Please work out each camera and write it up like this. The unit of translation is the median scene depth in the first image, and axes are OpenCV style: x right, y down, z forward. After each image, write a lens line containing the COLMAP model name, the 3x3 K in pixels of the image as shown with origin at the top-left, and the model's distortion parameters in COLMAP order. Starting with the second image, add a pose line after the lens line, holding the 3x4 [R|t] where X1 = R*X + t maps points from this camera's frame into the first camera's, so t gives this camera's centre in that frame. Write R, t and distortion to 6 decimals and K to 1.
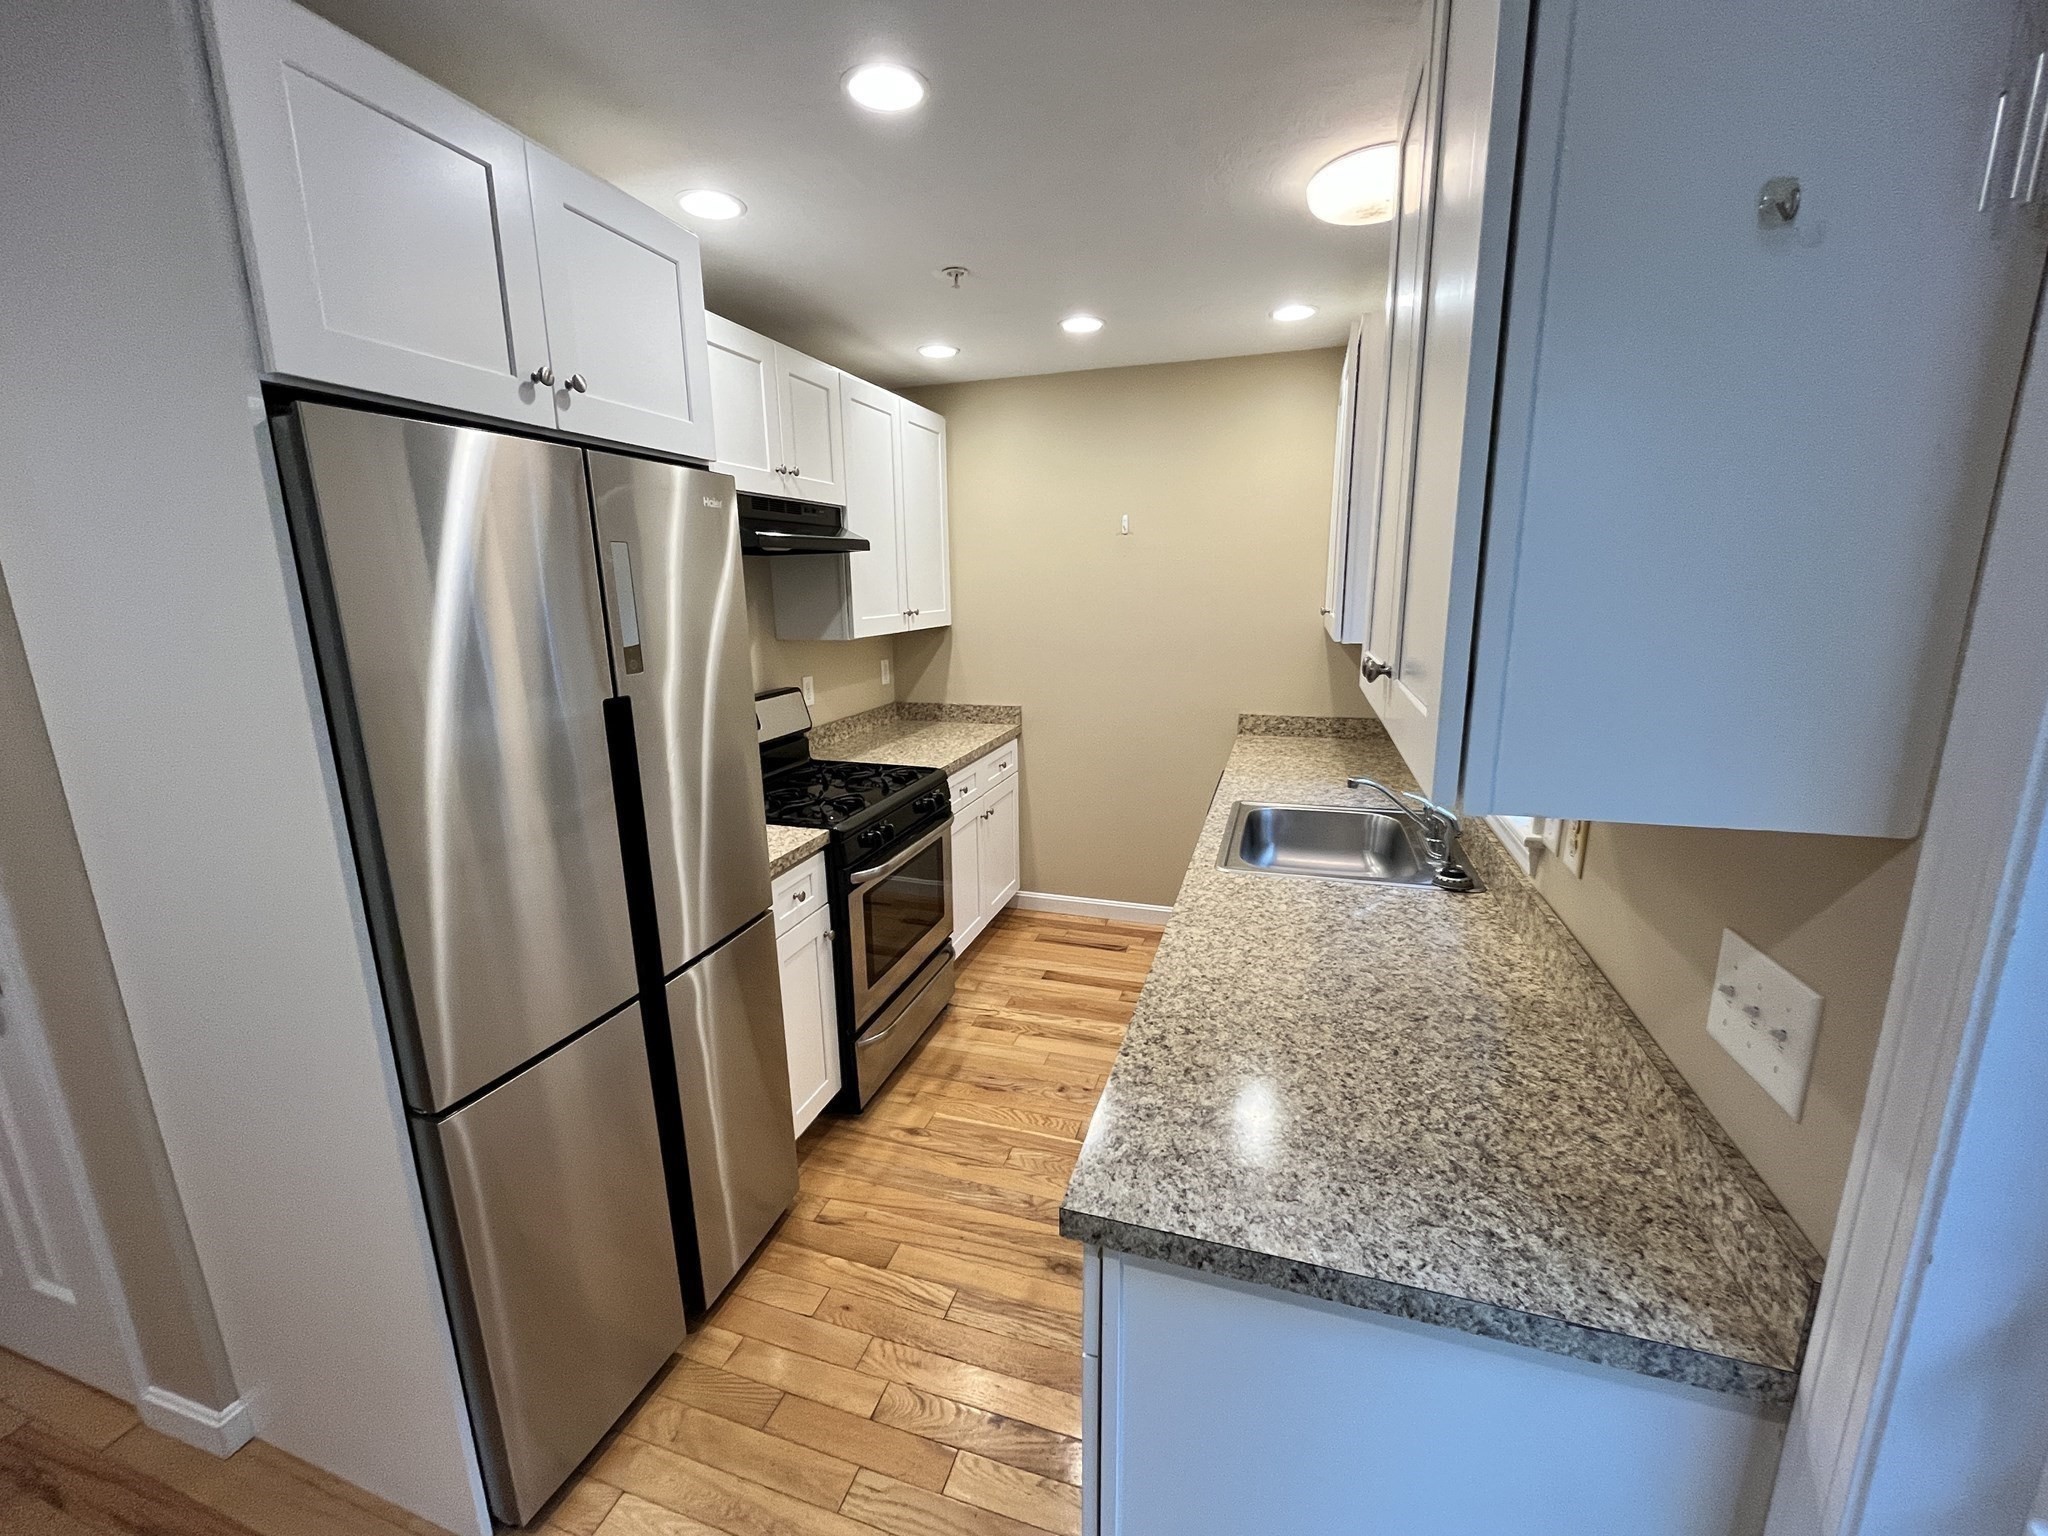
lens RADIAL K [[828.3, 0, 1018.6], [0, 828.3, 764.1], [0, 0, 1]] dist [-0.004028, -0.000014]
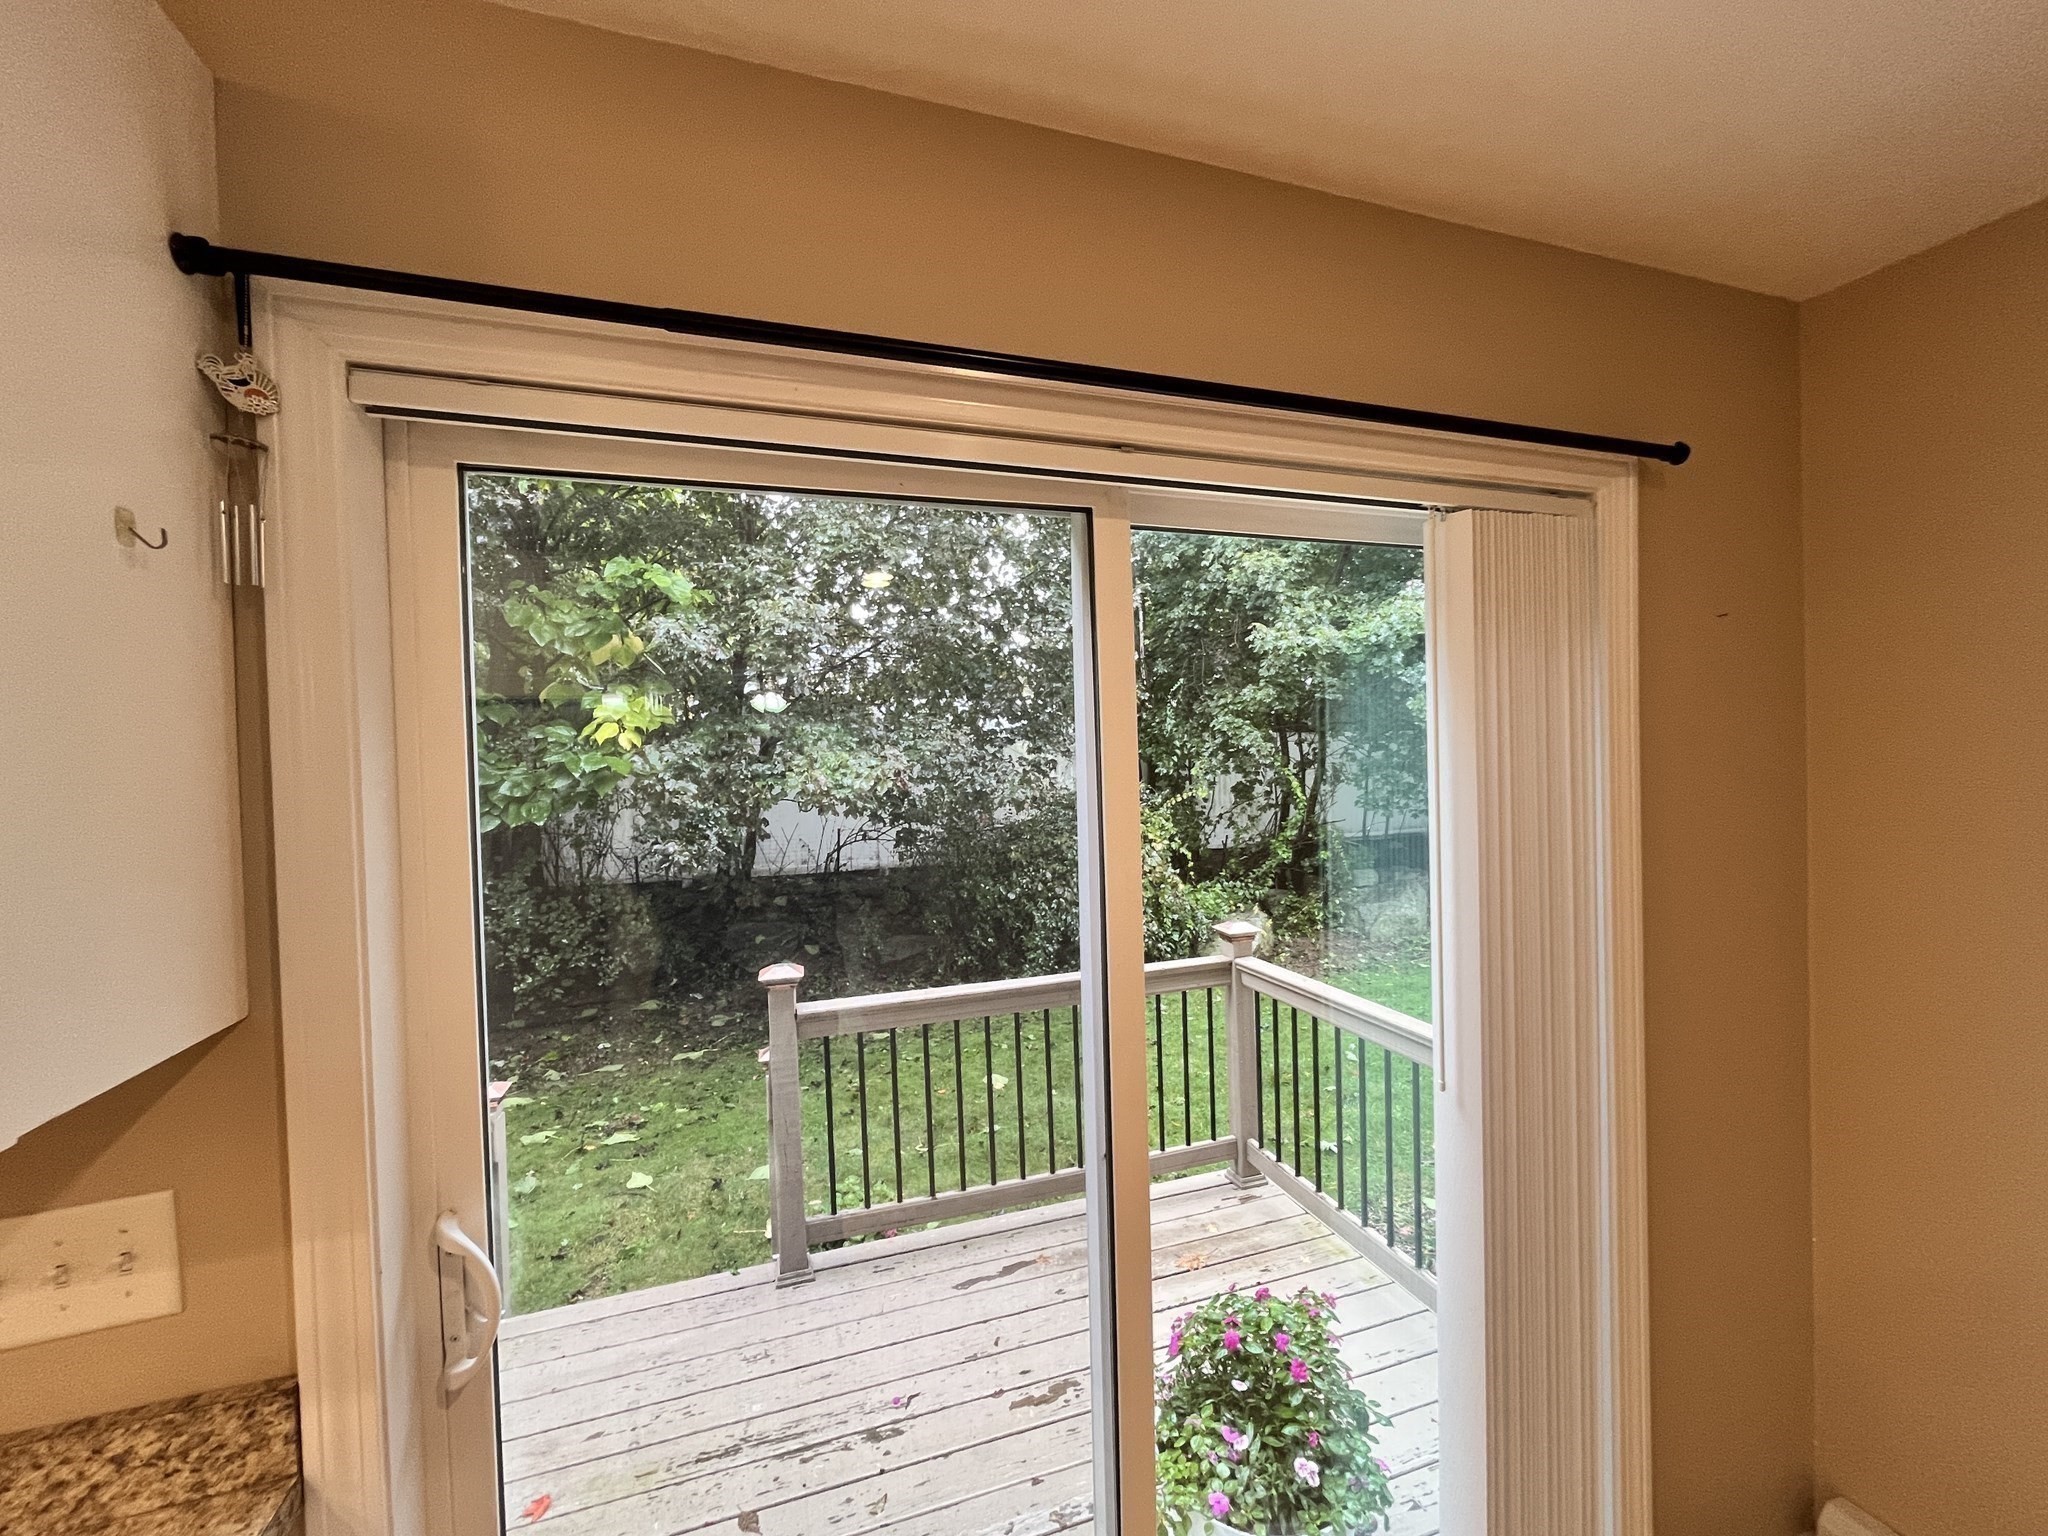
lens RADIAL K [[822.6, 0, 1024.0], [0, 822.6, 768.0], [0, 0, 1]] dist [-0.002478, -0.000211]
pose [[-0.598901, 0.016364, 0.800656, -0.177184], [0.205092, 0.969582, 0.133595, -0.052726], [-0.774115, 0.244218, -0.584040, 0.173948]]
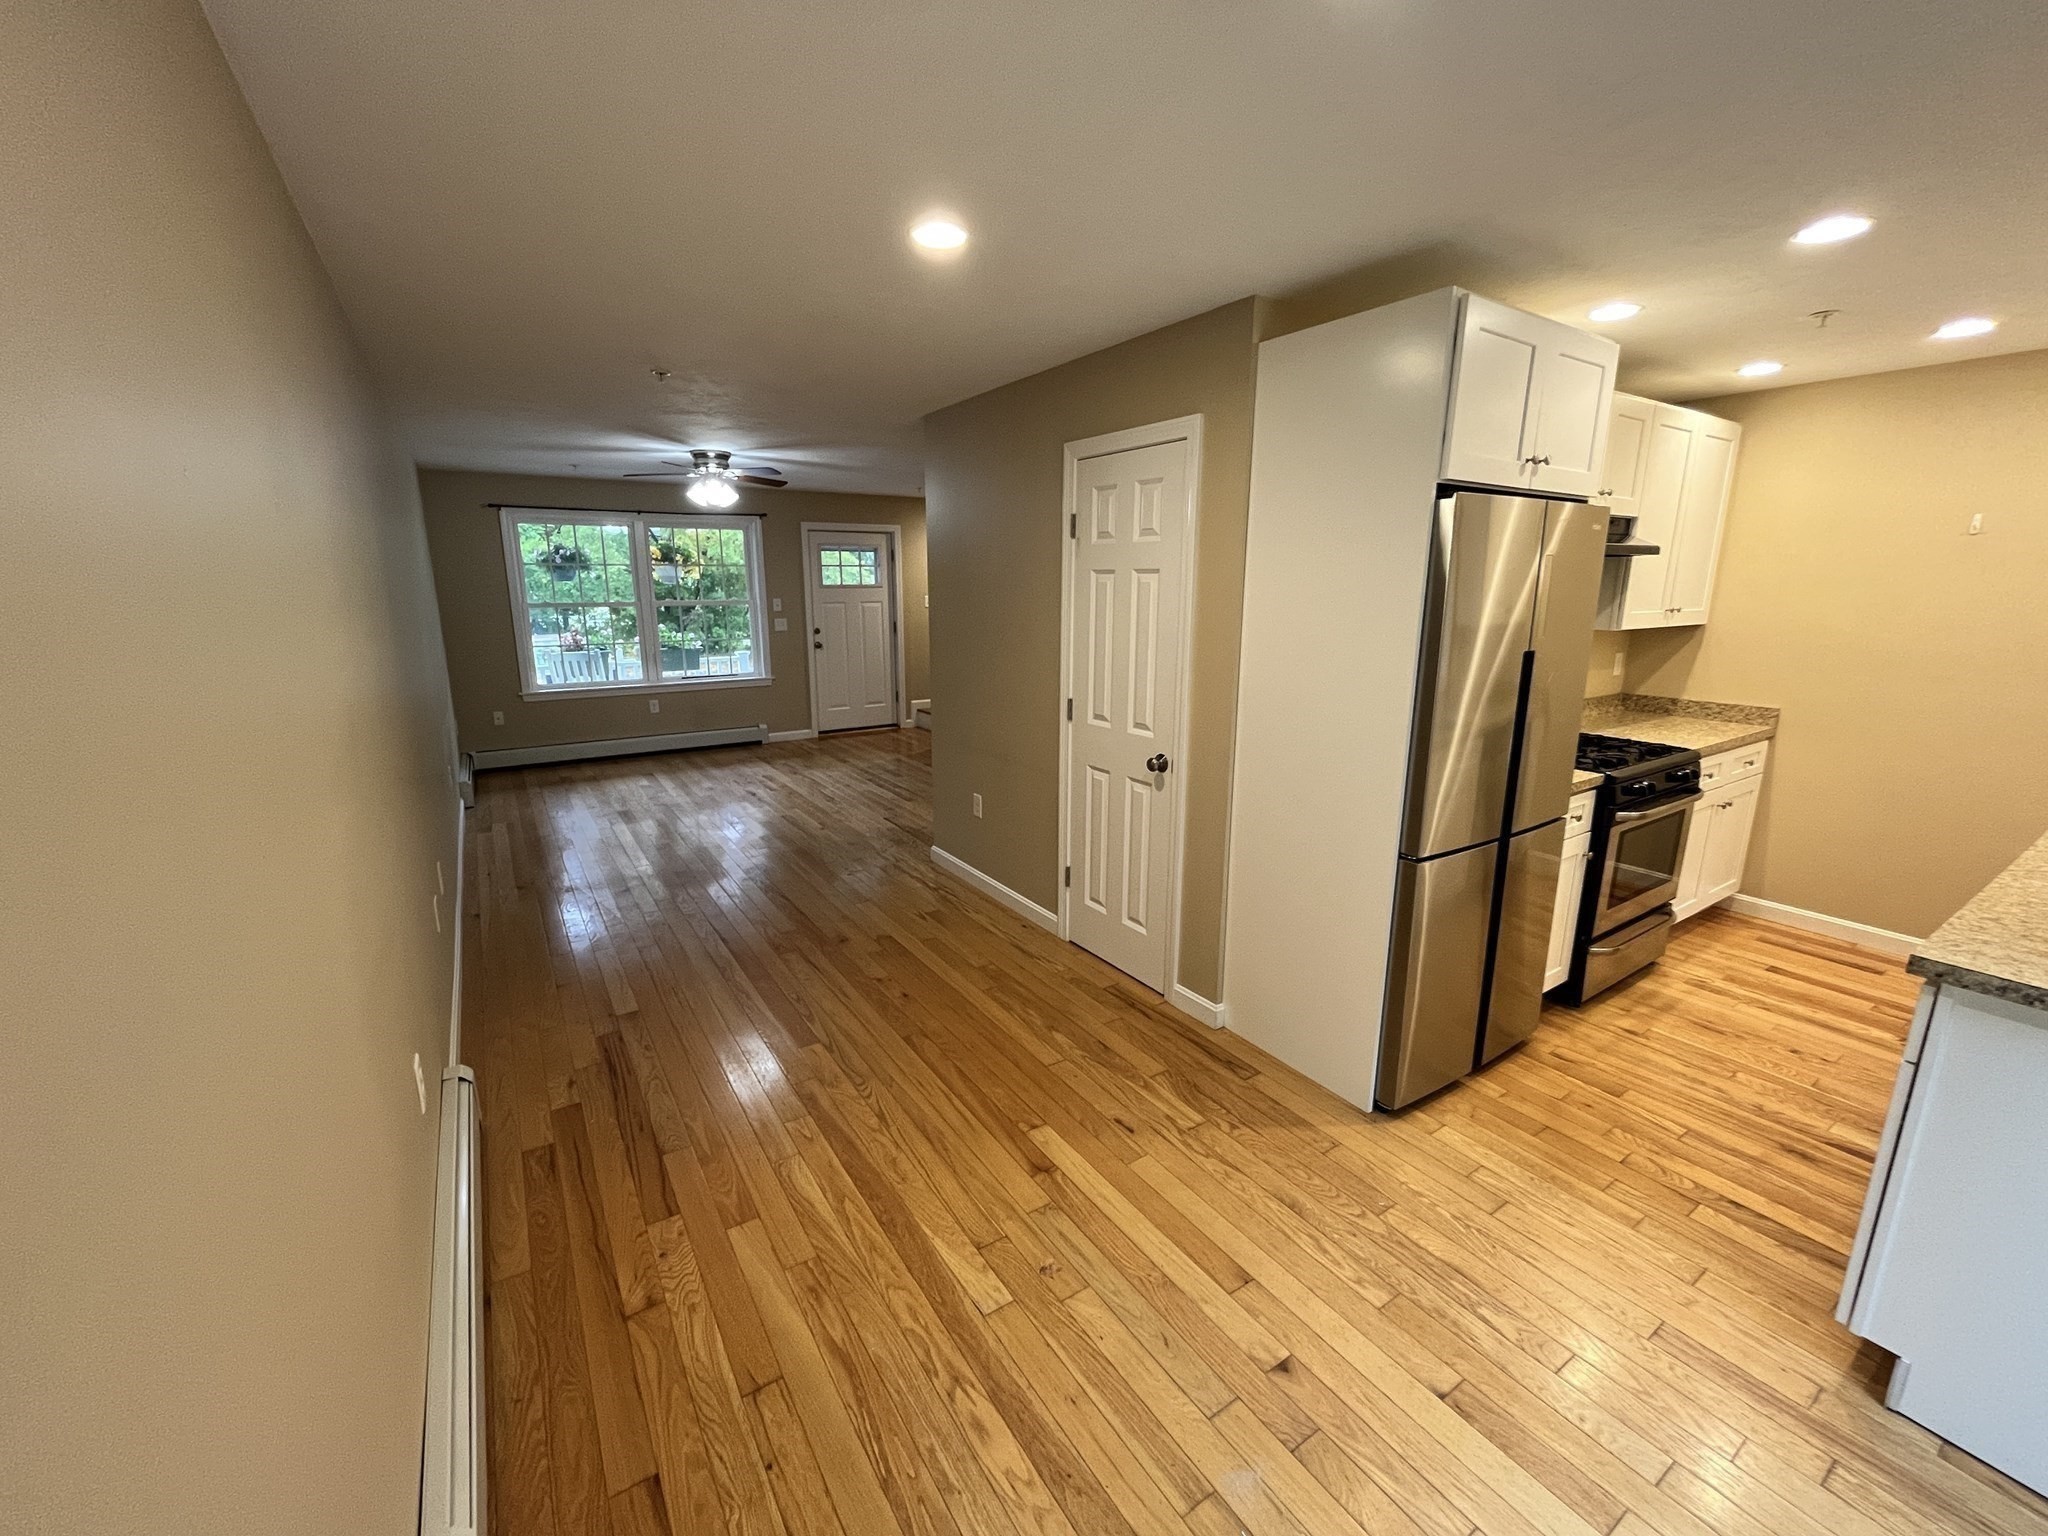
lens RADIAL K [[826.4, 0, 1018.5], [0, 826.4, 764.1], [0, 0, 1]] dist [-0.002418, -0.000362]
pose [[0.775748, 0.150799, -0.612760, -0.138556], [-0.147384, 0.987468, 0.056428, 0.114702], [0.613591, 0.046537, 0.788252, -0.519783]]
